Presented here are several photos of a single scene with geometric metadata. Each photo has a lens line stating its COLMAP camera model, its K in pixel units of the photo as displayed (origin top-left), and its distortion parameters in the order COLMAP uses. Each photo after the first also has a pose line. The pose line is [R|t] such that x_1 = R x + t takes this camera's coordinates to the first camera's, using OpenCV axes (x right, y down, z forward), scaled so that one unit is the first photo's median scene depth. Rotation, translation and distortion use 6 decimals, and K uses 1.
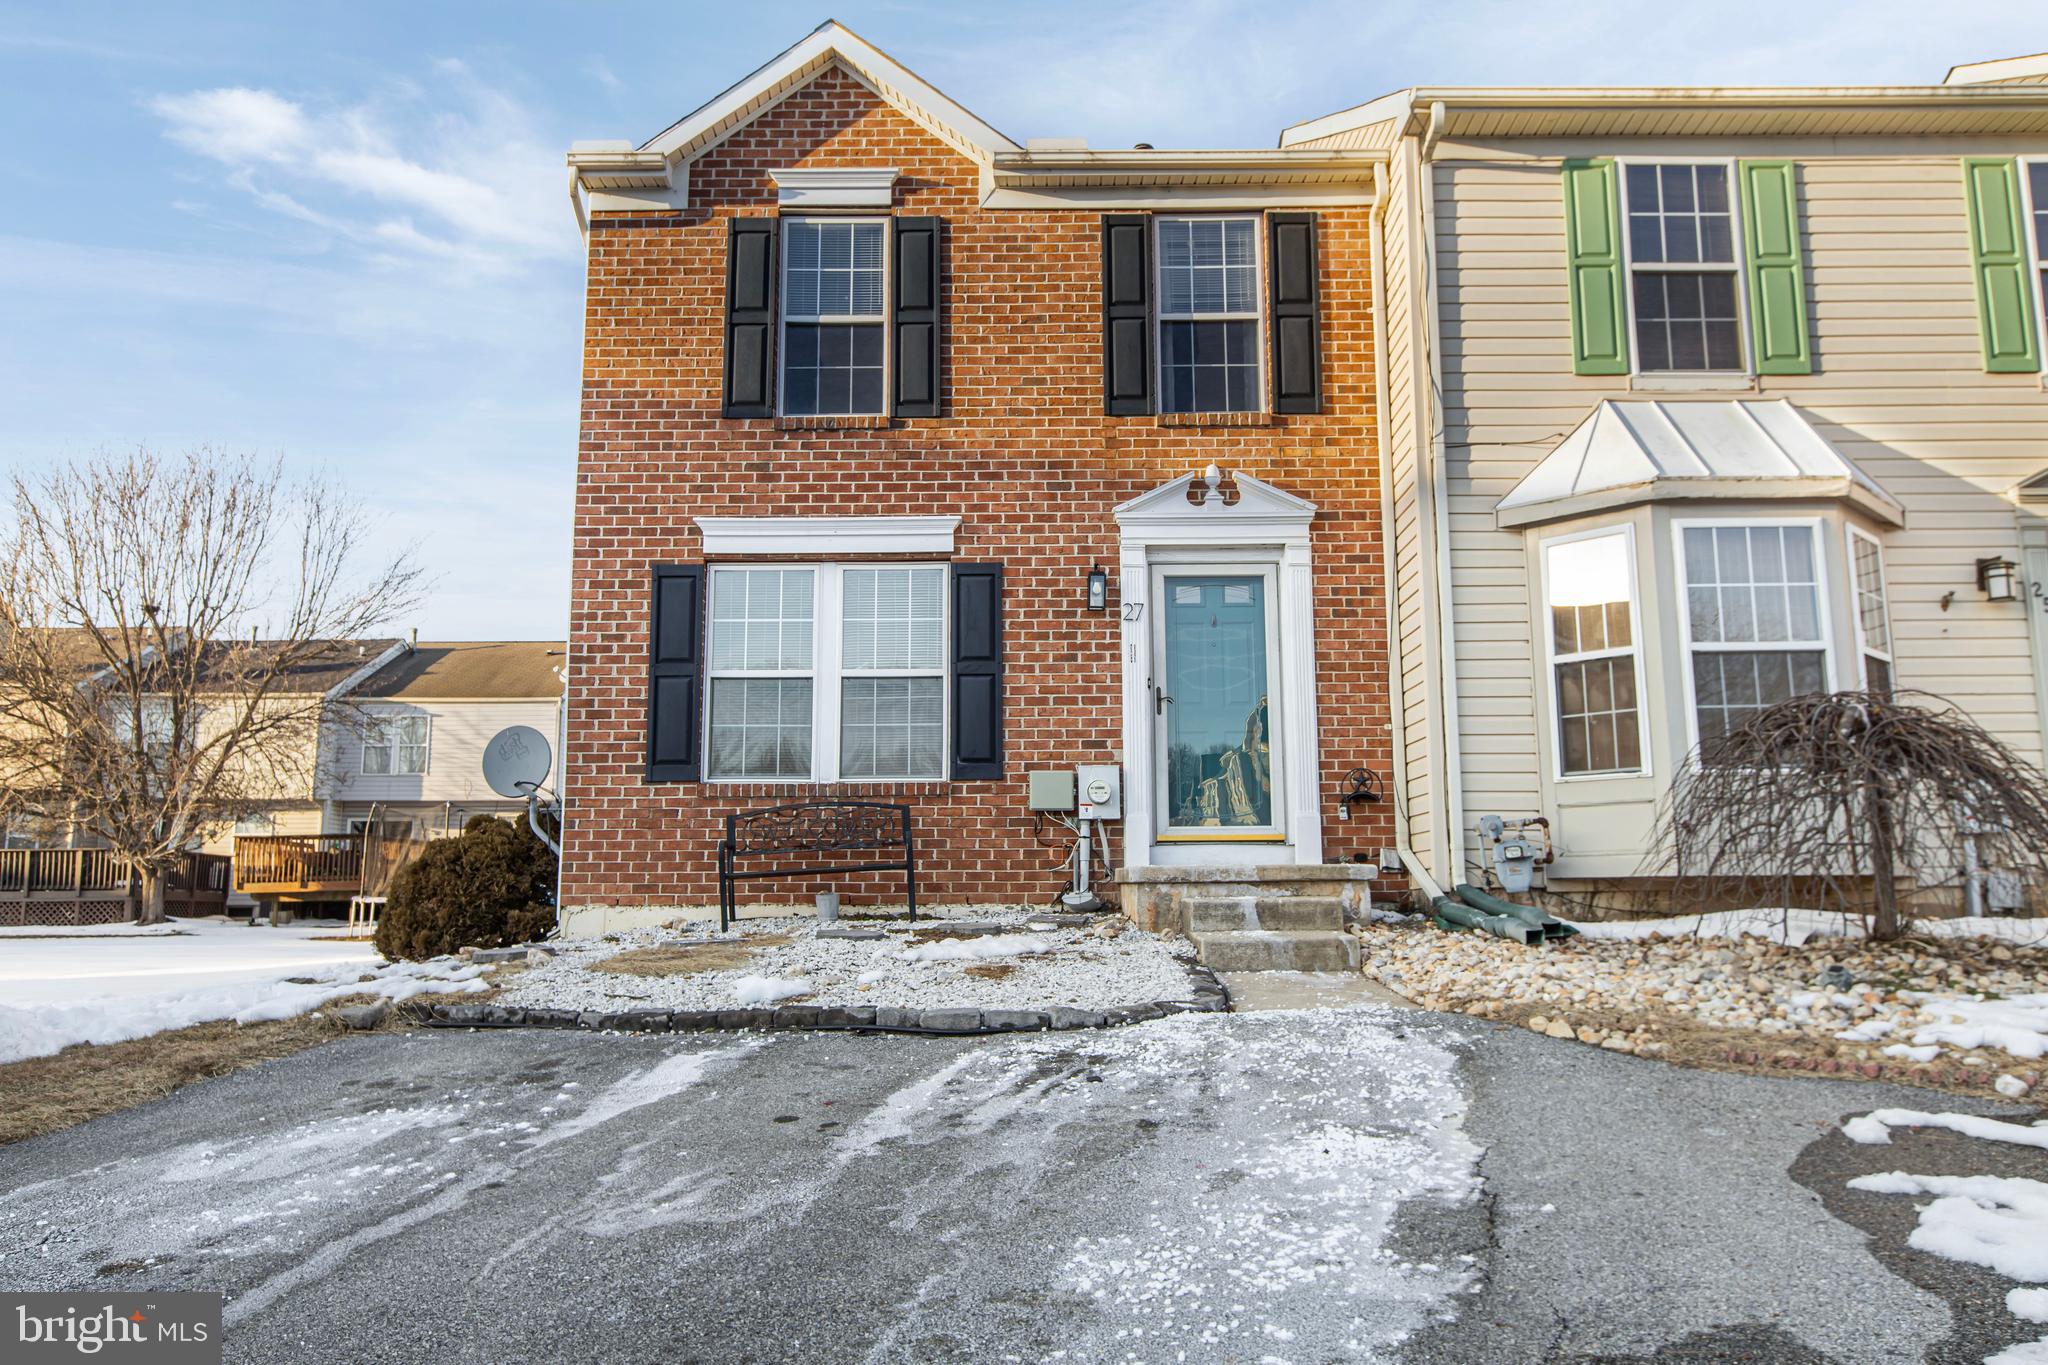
lens RADIAL K [[1478.4, 0, 1024.0], [0, 1478.4, 682.5], [0, 0, 1]] dist [-0.005337, -0.001155]
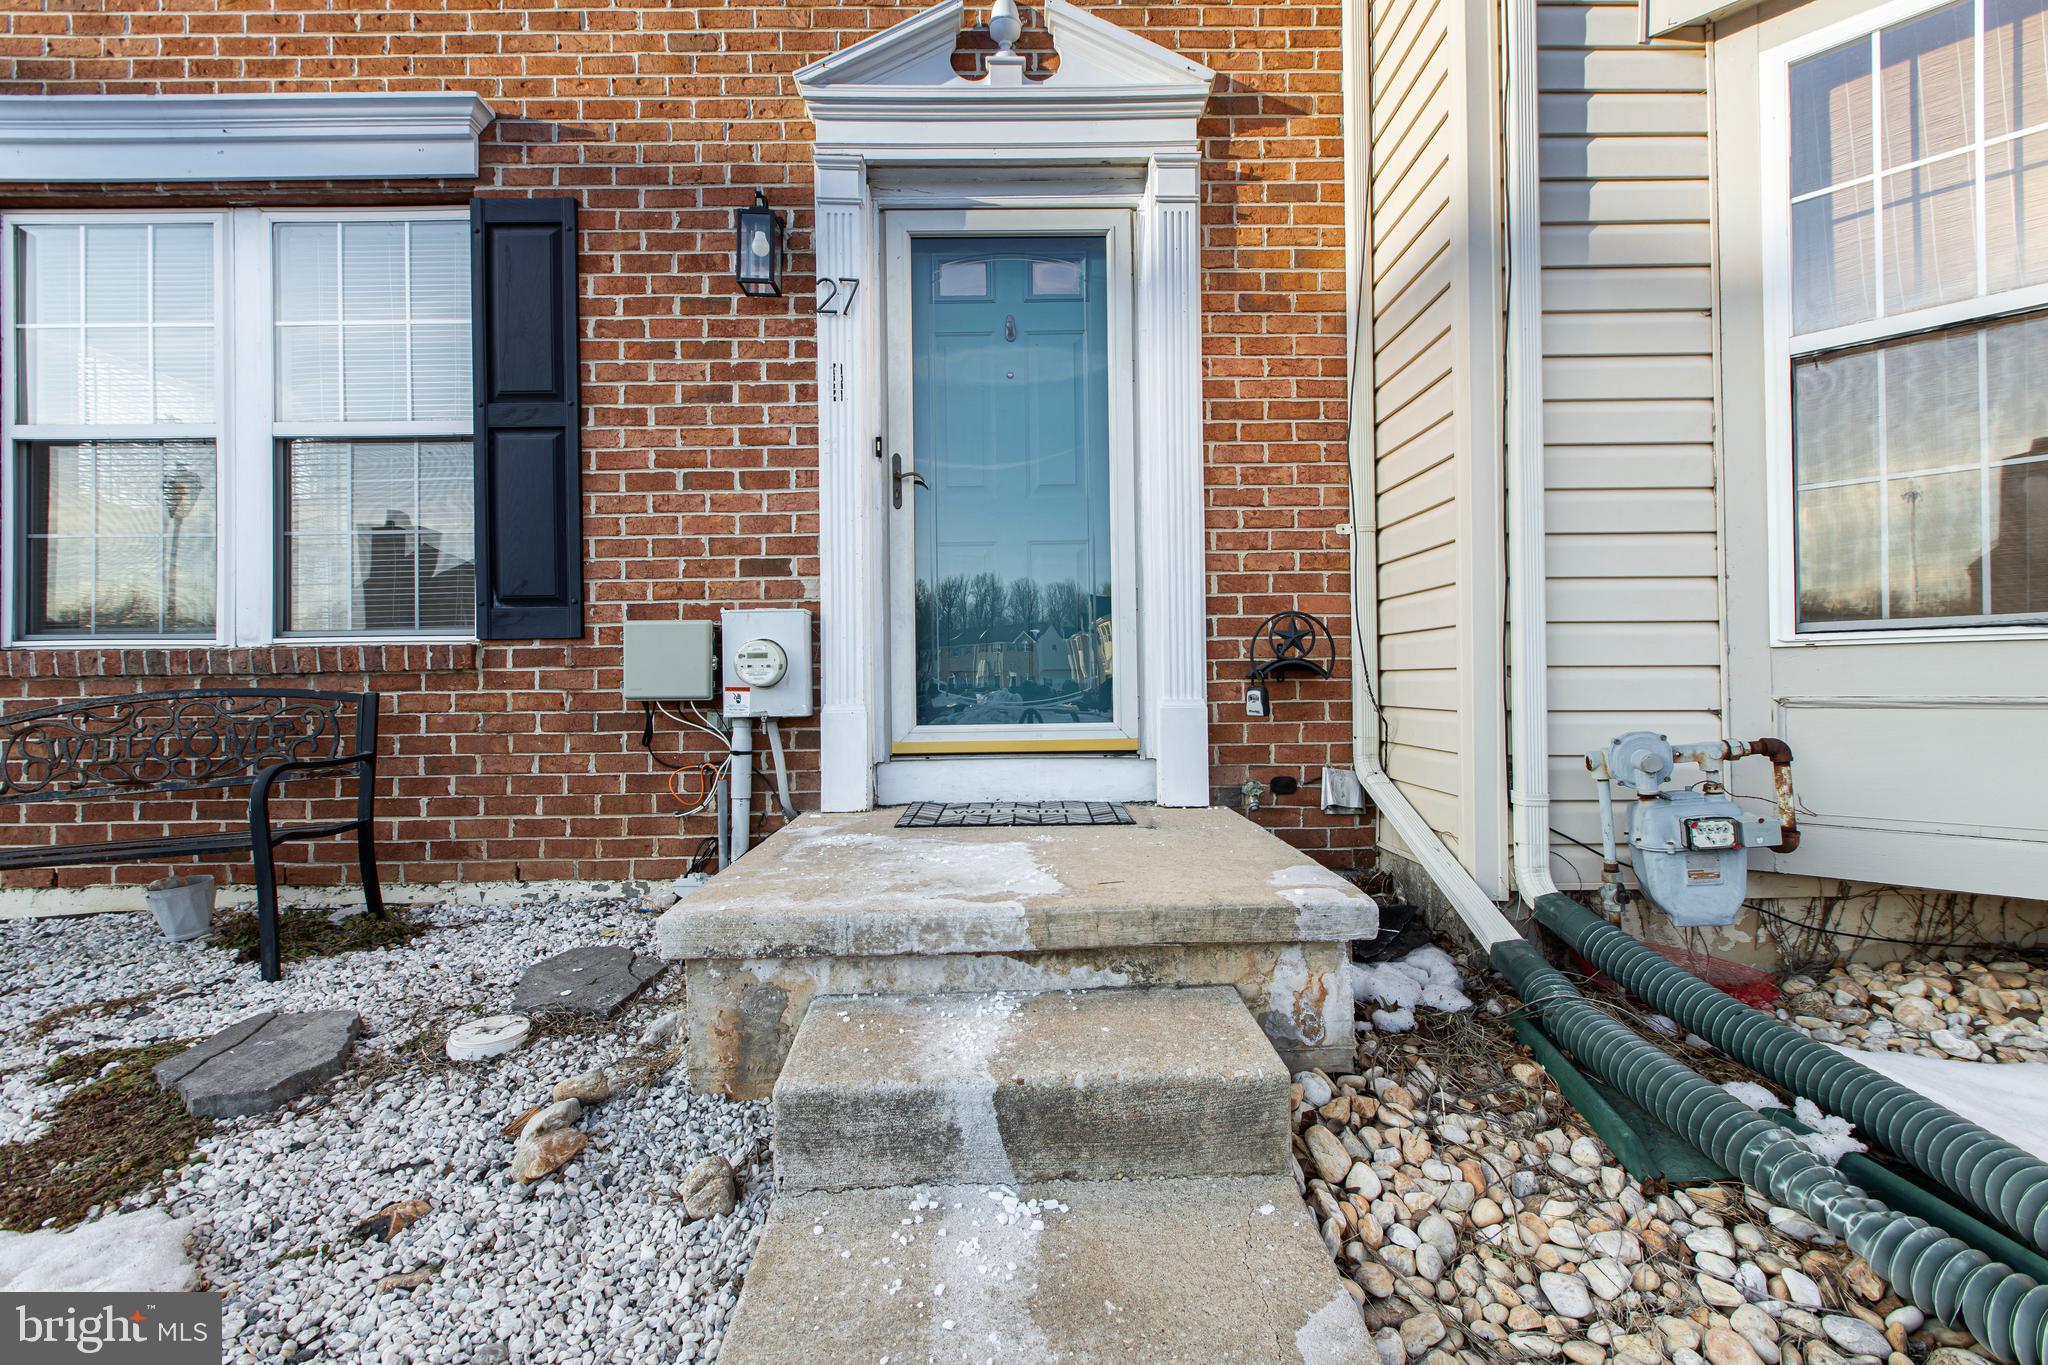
lens RADIAL K [[914.9, 0, 1024.0], [0, 914.9, 682.5], [0, 0, 1]] dist [0.001559, 0.000314]
pose [[0.999861, -0.008298, 0.014451, 0.129369], [0.006079, 0.989067, 0.147342, 0.034688], [-0.015516, -0.147234, 0.988980, 0.672058]]
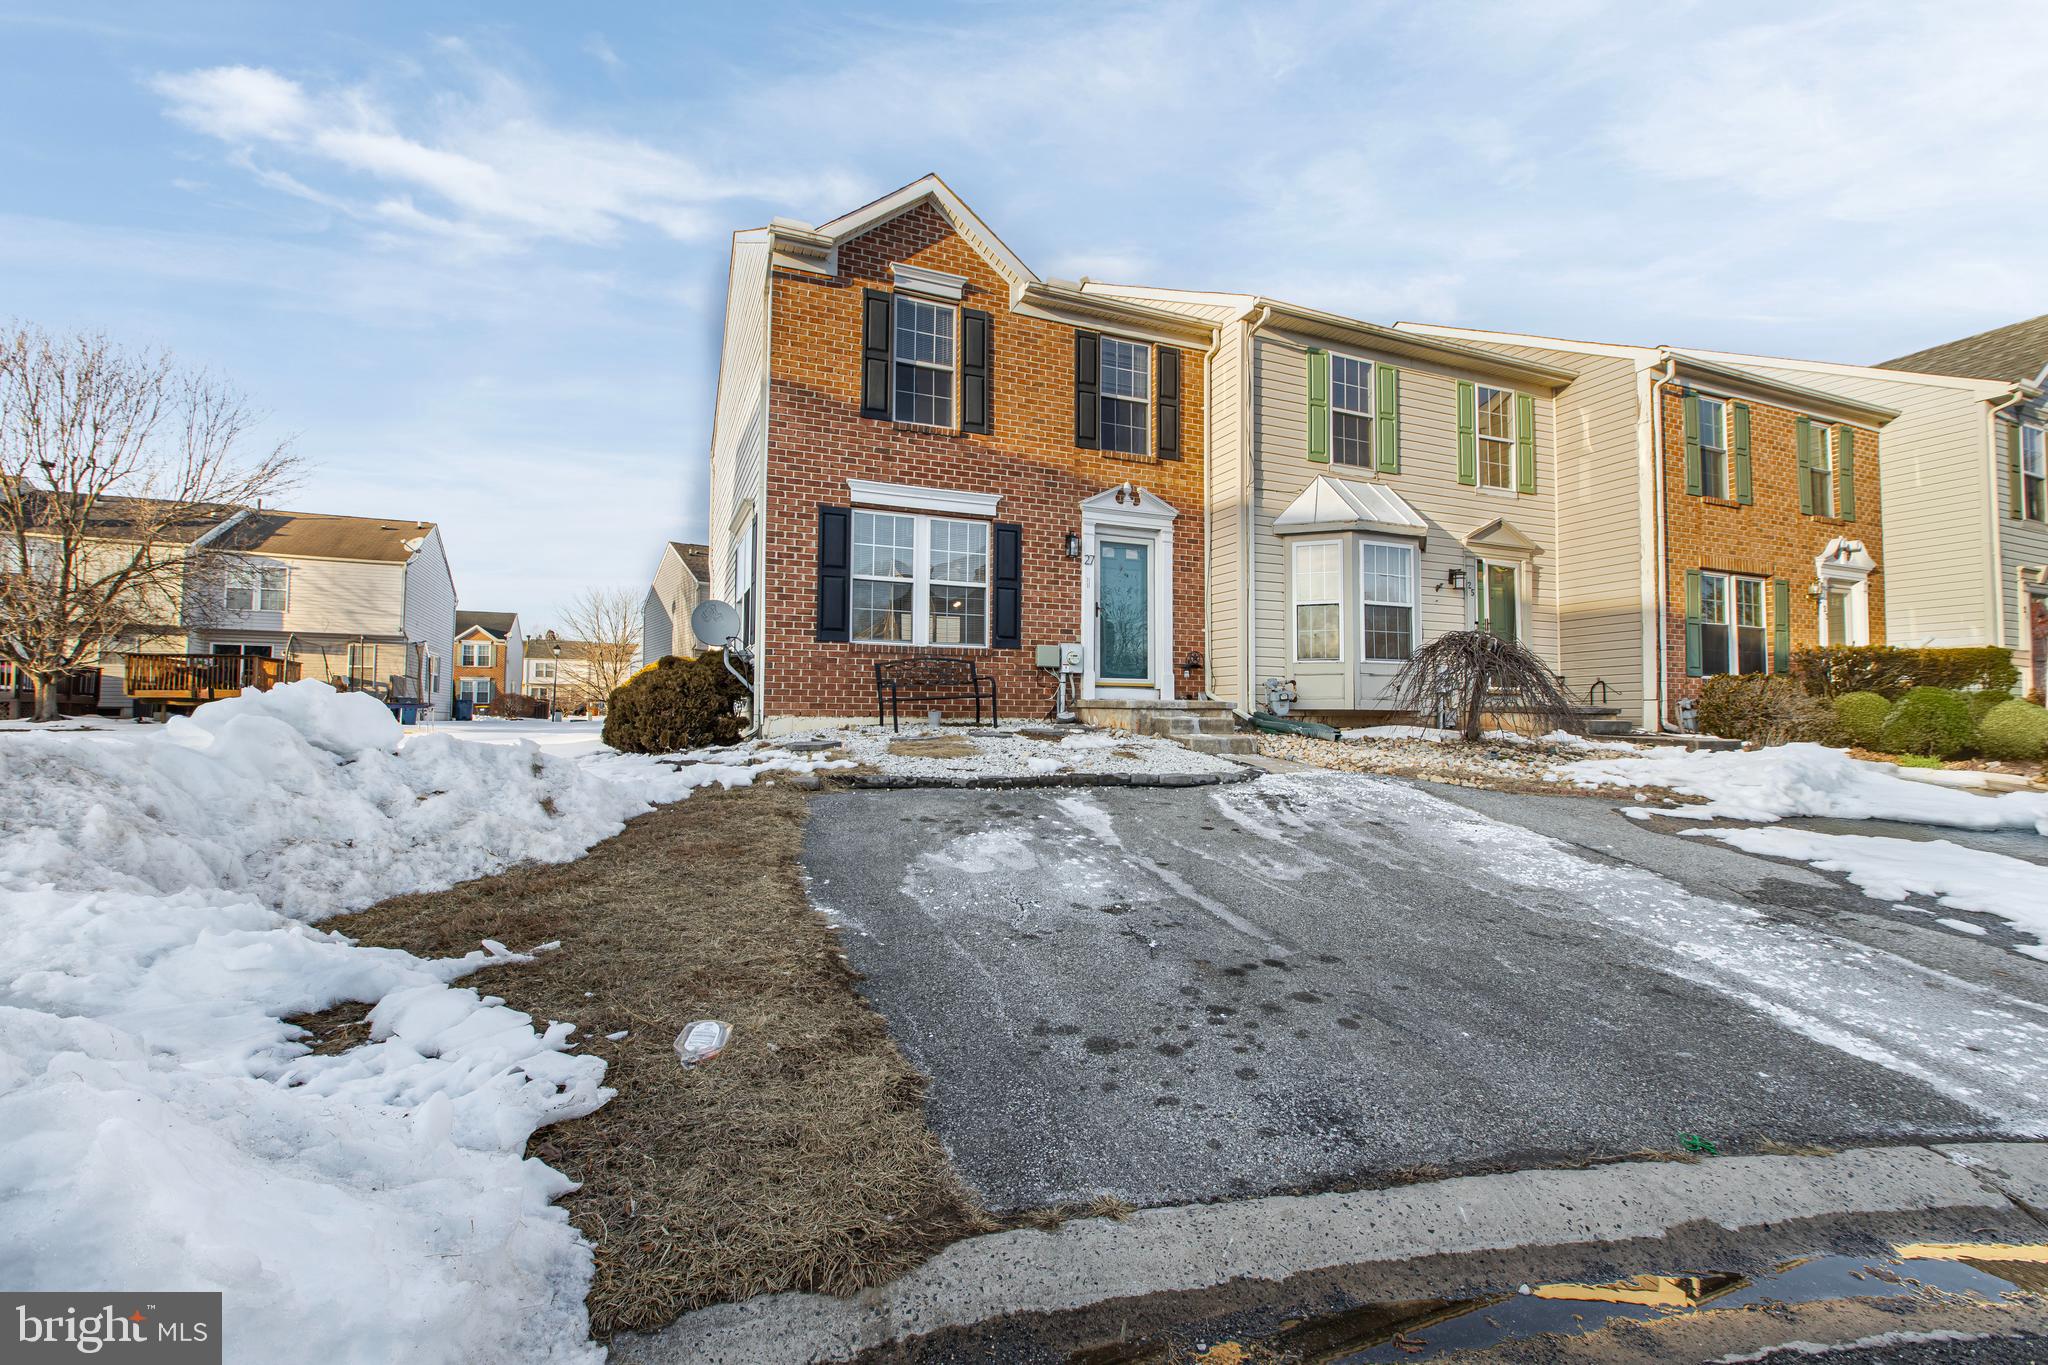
lens RADIAL K [[895.7, 0, 1024.0], [0, 895.7, 682.5], [0, 0, 1]] dist [-0.012796, 0.000279]
pose [[0.918404, 0.028292, 0.394632, -0.426511], [-0.072022, 0.992730, 0.096441, 0.001499], [-0.389034, -0.116994, 0.913764, 0.007397]]
